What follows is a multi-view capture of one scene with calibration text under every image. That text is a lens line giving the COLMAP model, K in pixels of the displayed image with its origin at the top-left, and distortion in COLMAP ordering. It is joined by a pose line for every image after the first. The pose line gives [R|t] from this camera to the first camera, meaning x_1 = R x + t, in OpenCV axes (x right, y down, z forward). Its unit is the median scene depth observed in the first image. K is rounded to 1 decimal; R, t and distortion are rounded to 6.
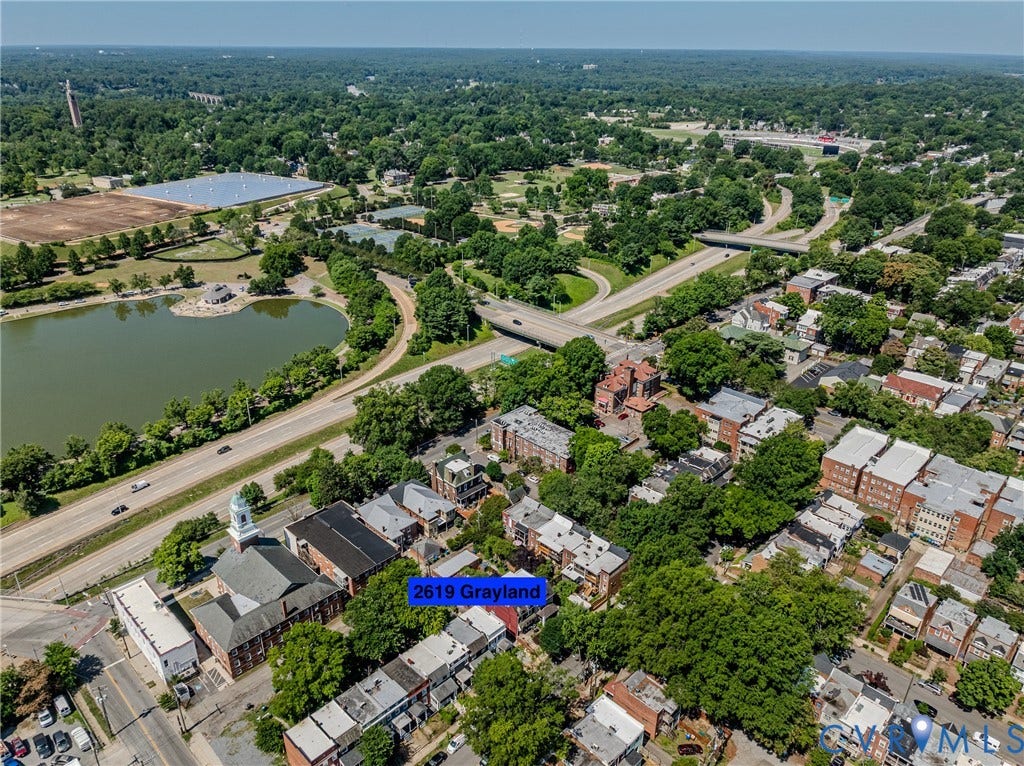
lens RADIAL K [[722.2, 0, 512.0], [0, 722.2, 383.0], [0, 0, 1]] dist [-0.000311, -0.000254]
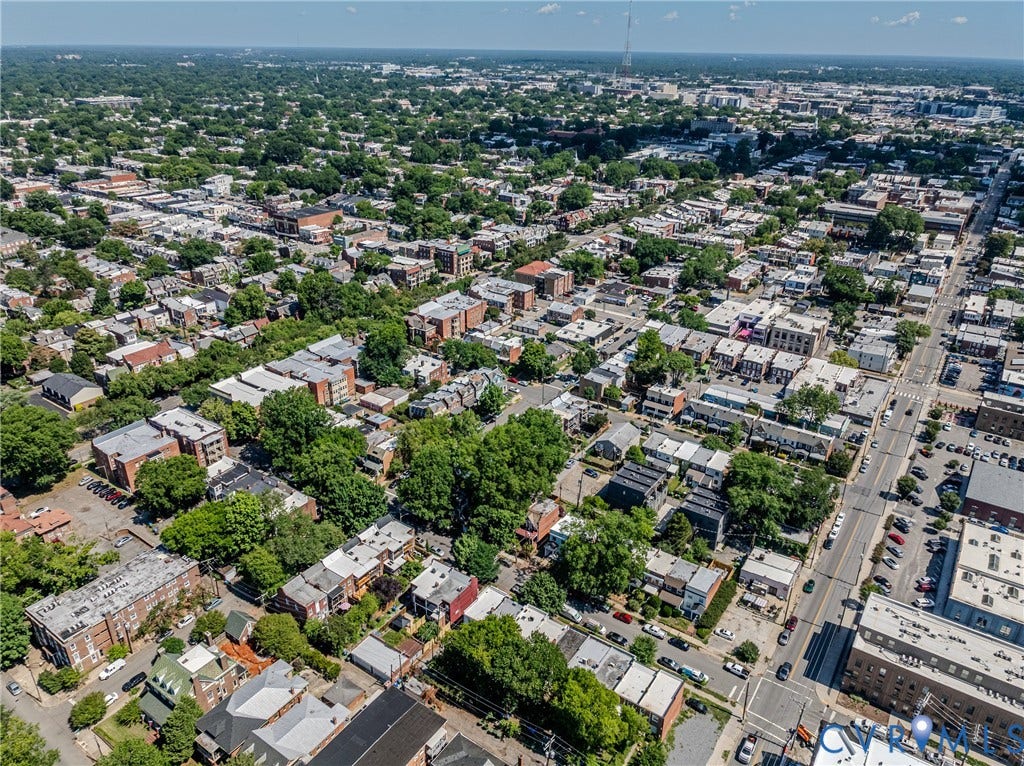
lens RADIAL K [[722.2, 0, 512.0], [0, 722.2, 383.0], [0, 0, 1]] dist [-0.000311, -0.000254]
pose [[-0.176933, -0.425111, 0.887680, -0.619705], [0.408821, 0.788678, 0.459186, -0.280957], [-0.895299, 0.444147, 0.034251, 0.596045]]
